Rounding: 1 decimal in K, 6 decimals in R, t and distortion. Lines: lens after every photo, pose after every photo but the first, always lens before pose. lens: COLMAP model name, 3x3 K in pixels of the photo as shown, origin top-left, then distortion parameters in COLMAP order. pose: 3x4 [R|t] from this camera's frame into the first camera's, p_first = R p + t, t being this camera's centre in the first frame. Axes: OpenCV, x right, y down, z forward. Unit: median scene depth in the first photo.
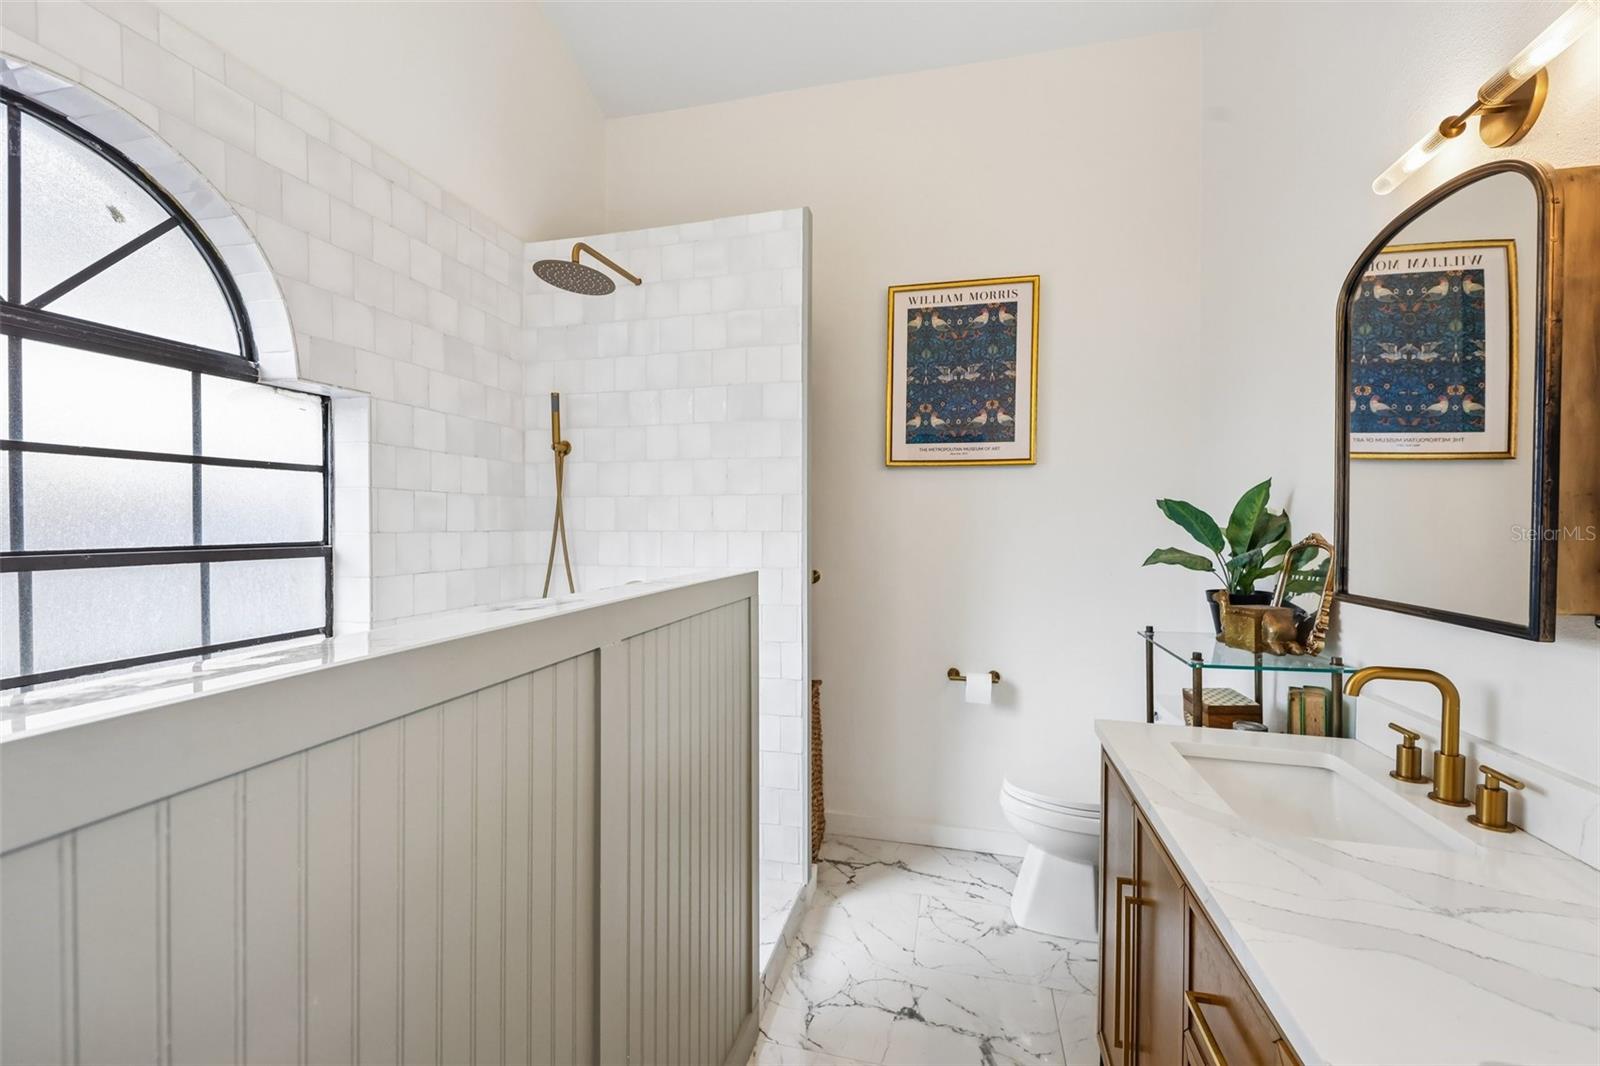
lens RADIAL K [[661.1, 0, 793.6], [0, 661.1, 527.0], [0, 0, 1]] dist [0.012785, -0.008349]
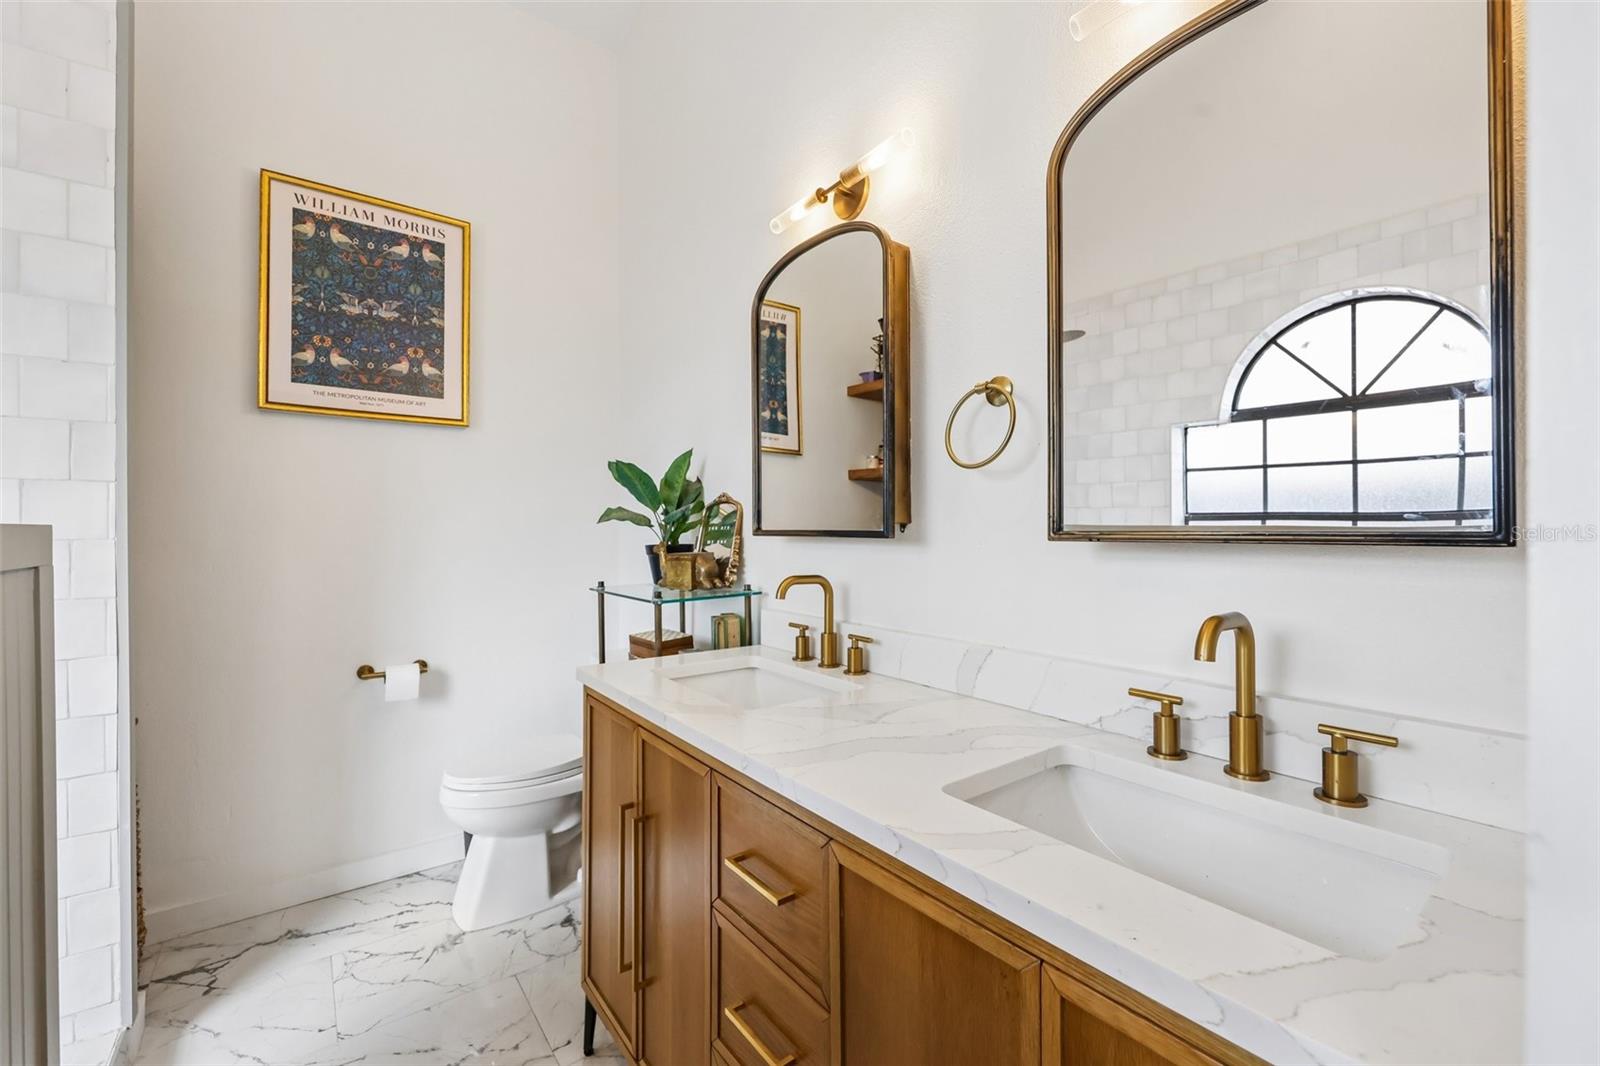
lens RADIAL K [[661.1, 0, 793.6], [0, 661.1, 527.0], [0, 0, 1]] dist [0.012785, -0.008349]
pose [[0.623710, -0.000750, 0.781656, -0.079888], [0.008174, 0.999951, -0.005563, 0.059005], [-0.781613, 0.009858, 0.623686, 0.083724]]
